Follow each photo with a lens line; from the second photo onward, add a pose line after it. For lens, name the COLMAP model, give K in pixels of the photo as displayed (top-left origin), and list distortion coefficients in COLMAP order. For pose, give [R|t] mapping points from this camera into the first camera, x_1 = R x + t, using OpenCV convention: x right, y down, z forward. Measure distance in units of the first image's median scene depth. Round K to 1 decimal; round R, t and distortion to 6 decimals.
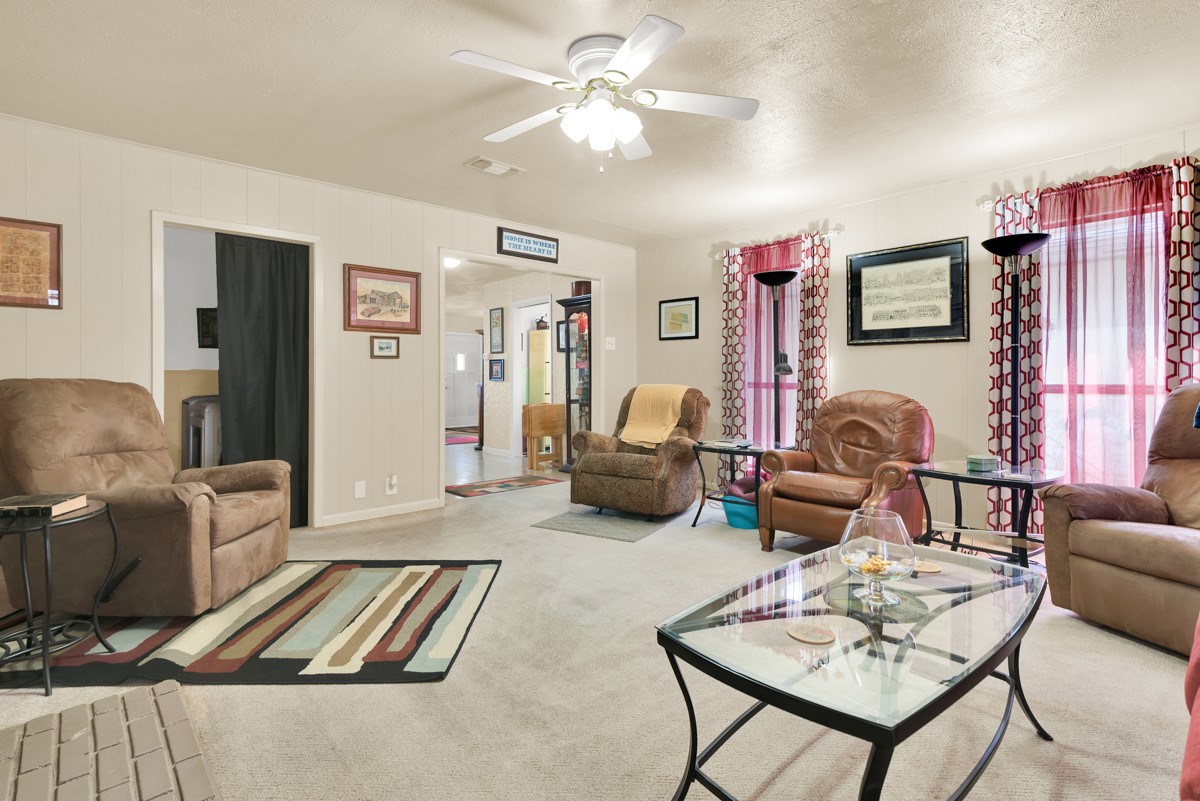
lens RADIAL K [[597.3, 0, 586.5], [0, 597.3, 379.0], [0, 0, 1]] dist [0.002492, 0.000091]
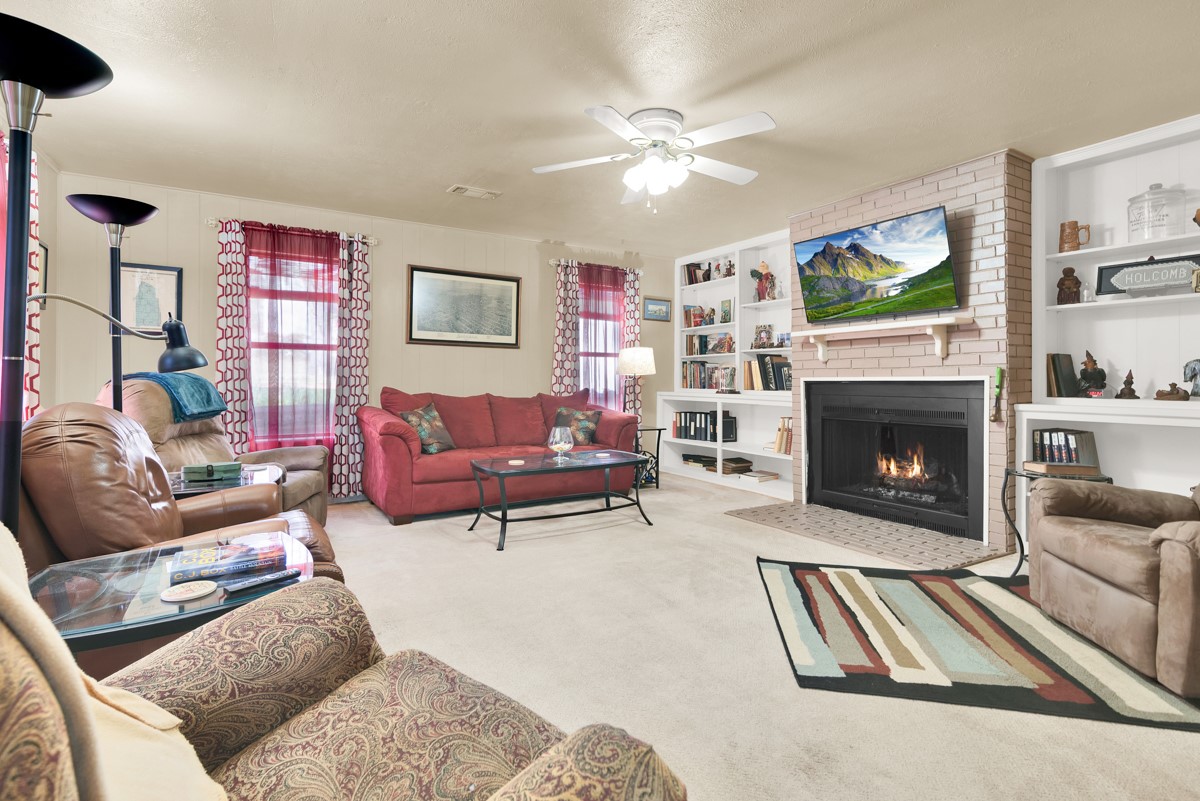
lens RADIAL K [[550.8, 0, 579.0], [0, 550.8, 368.1], [0, 0, 1]] dist [0.003428, 0.000069]
pose [[-0.979988, -0.001644, 0.199052, -0.042426], [-0.004176, 0.999916, -0.012300, -0.004134], [-0.199015, -0.012885, -0.979912, 1.856011]]
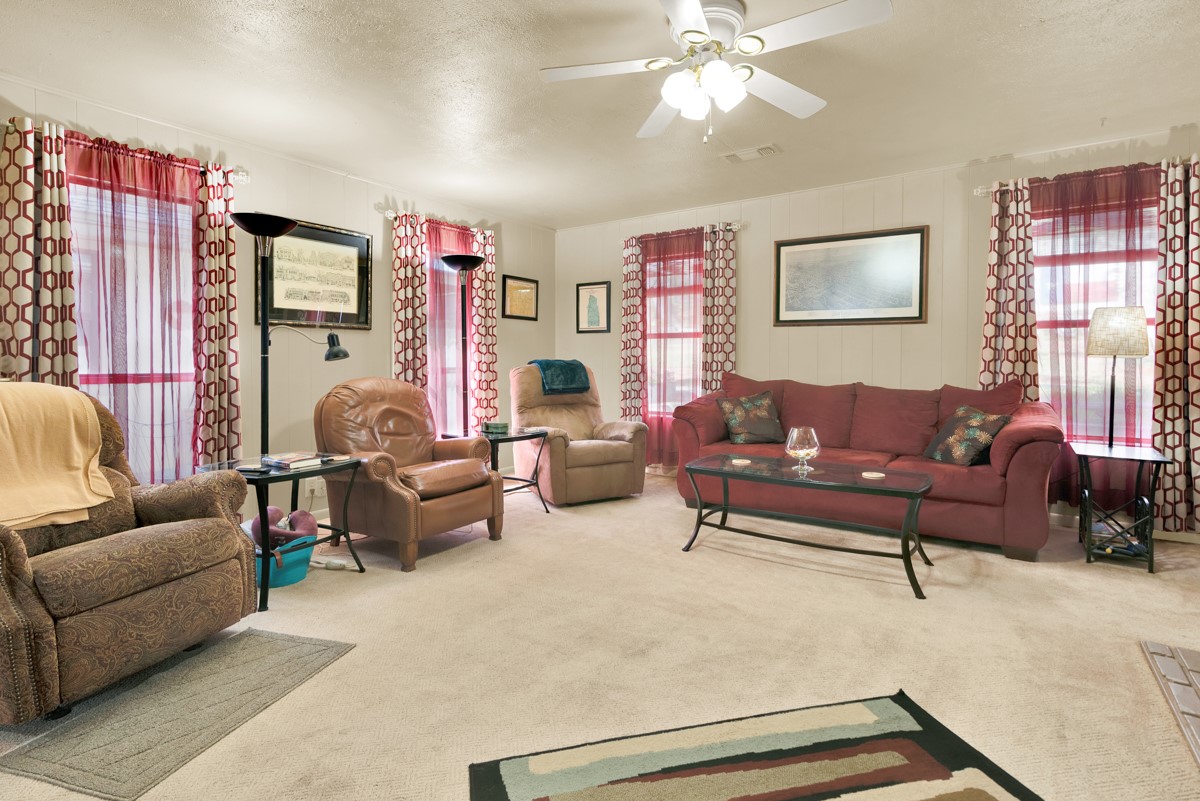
lens RADIAL K [[582.2, 0, 597.9], [0, 582.2, 364.0], [0, 0, 1]] dist [0.000304, -0.000250]
pose [[-0.243989, -0.008746, 0.969739, -0.704522], [0.006764, 0.999920, 0.010721, -0.011630], [-0.969755, 0.009175, -0.243910, 1.187021]]
